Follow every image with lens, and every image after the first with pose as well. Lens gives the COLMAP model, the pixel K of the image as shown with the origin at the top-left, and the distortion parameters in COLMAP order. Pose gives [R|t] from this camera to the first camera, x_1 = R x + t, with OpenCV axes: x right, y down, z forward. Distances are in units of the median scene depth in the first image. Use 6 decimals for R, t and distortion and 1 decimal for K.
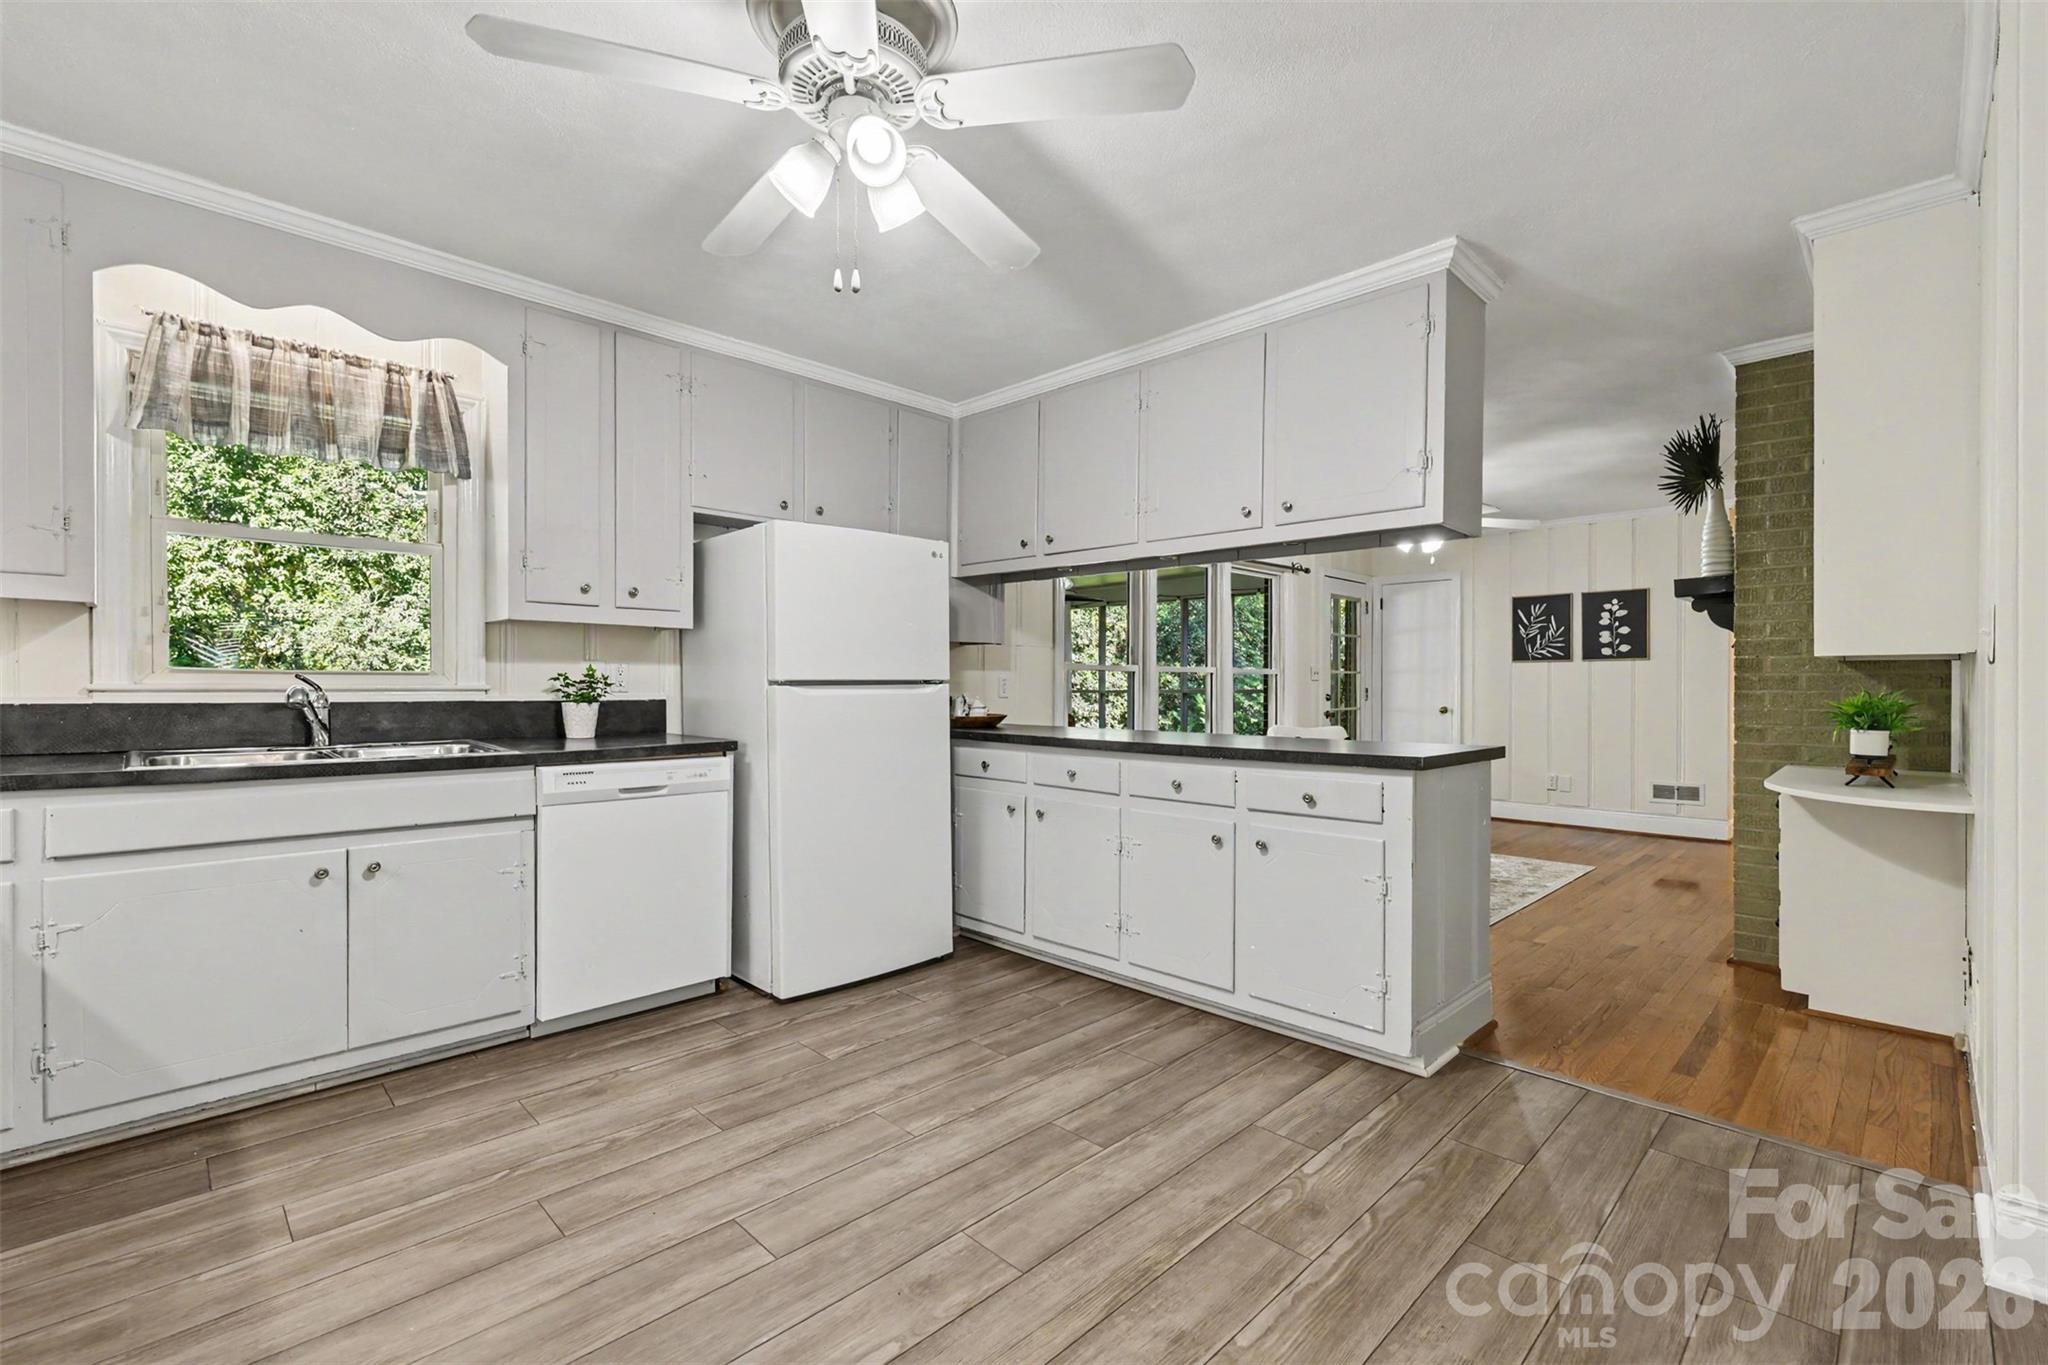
lens RADIAL K [[895.8, 0, 1024.3], [0, 895.8, 691.9], [0, 0, 1]] dist [0.010332, 0.000324]
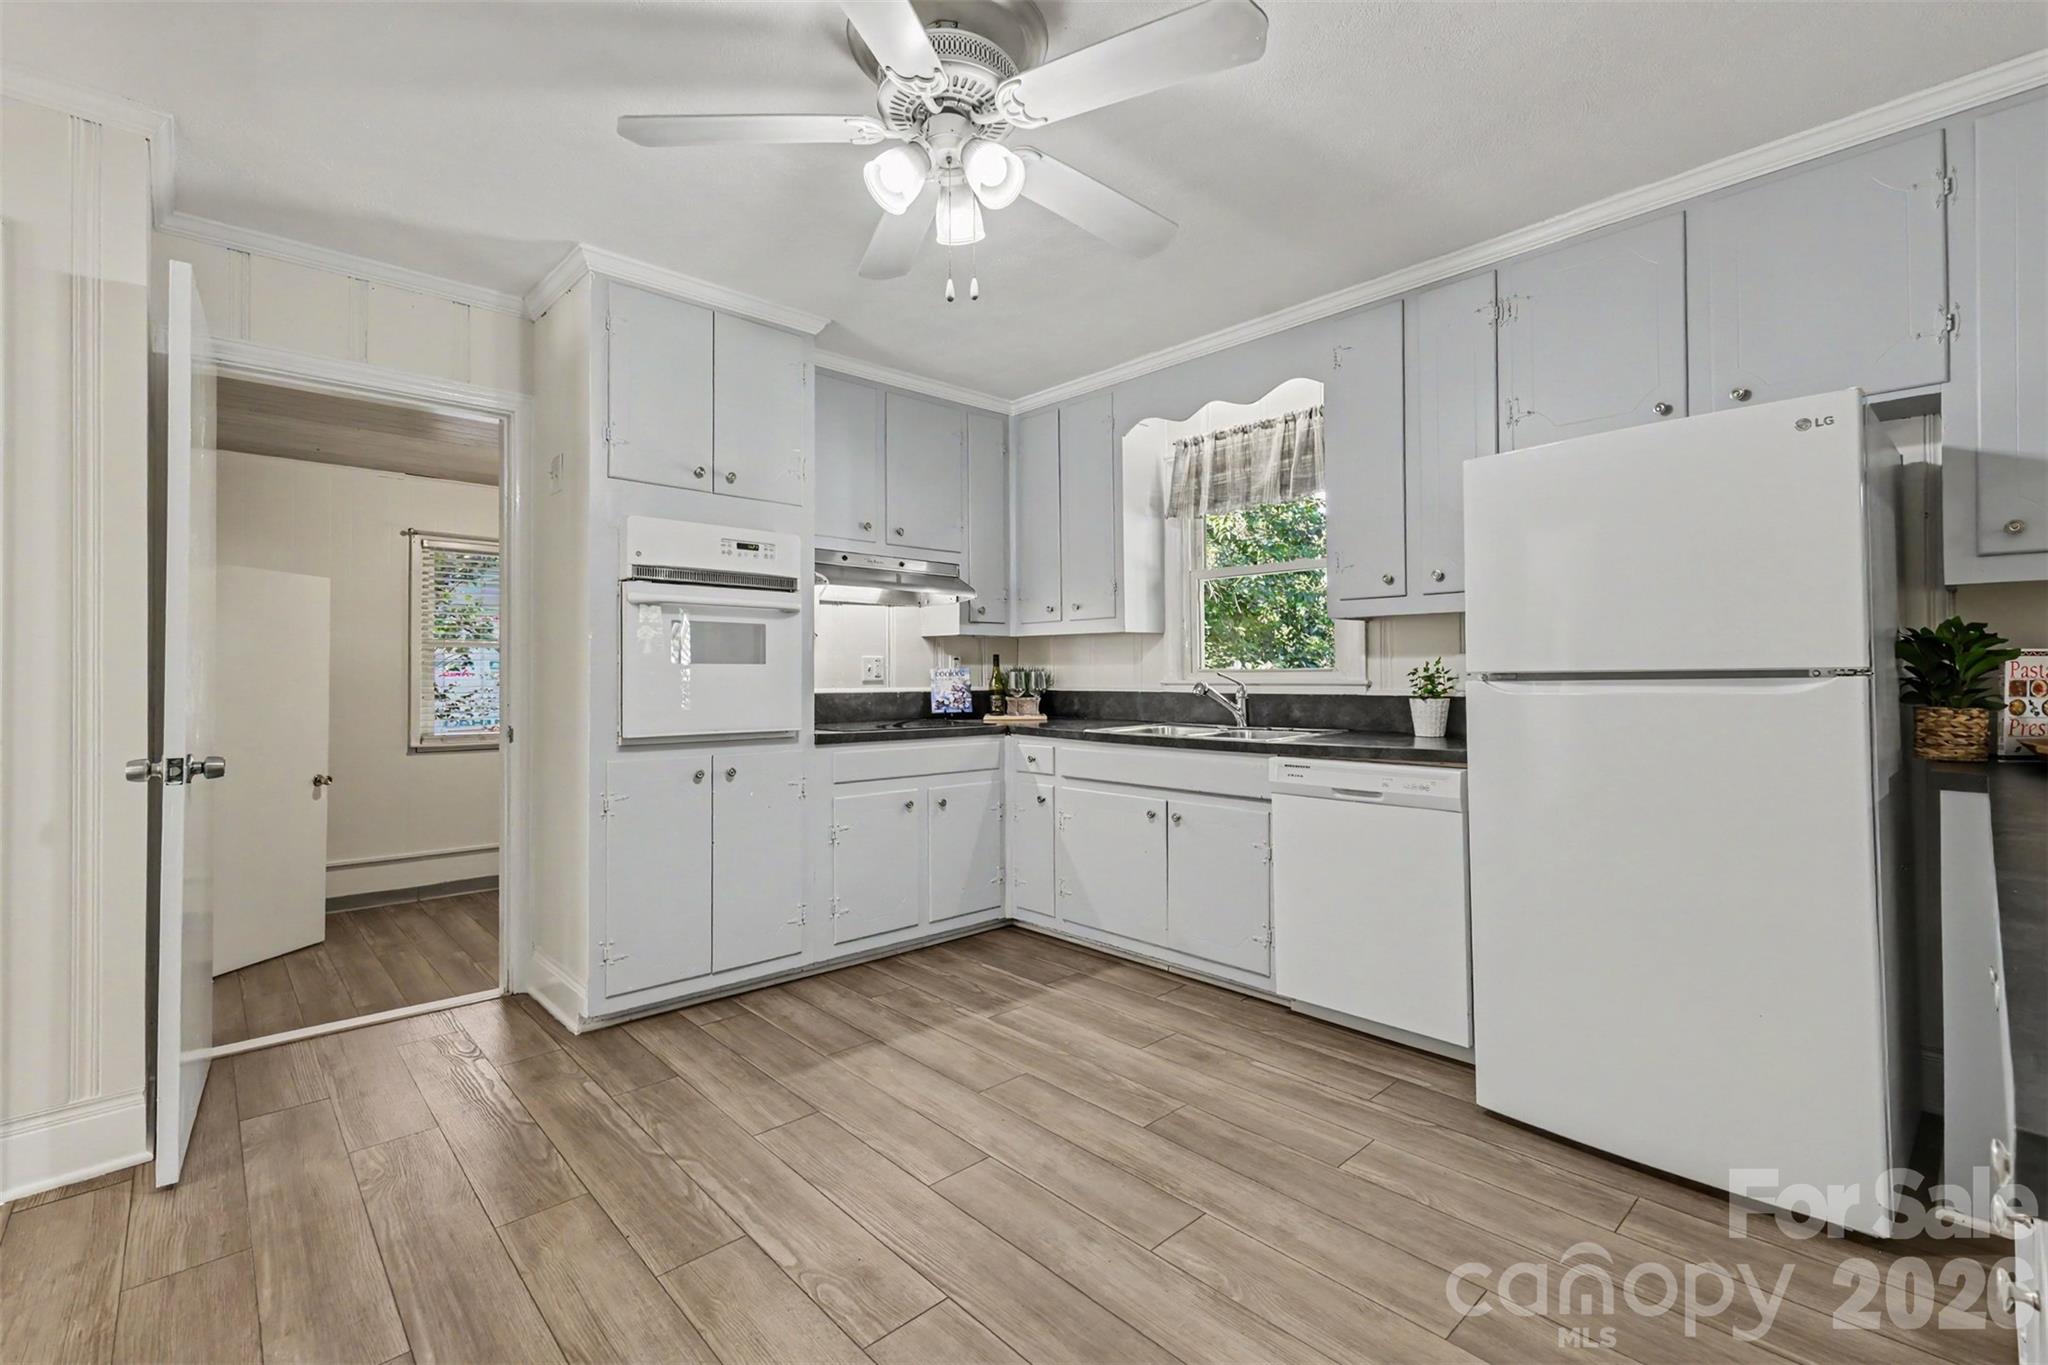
lens RADIAL K [[895.8, 0, 1026.0], [0, 895.8, 673.2], [0, 0, 1]] dist [0.010332, 0.000324]
pose [[-0.031586, -0.007910, -0.999470, 0.597166], [-0.002398, 0.999966, -0.007838, -0.008109], [0.999498, 0.002150, -0.031604, 0.799016]]
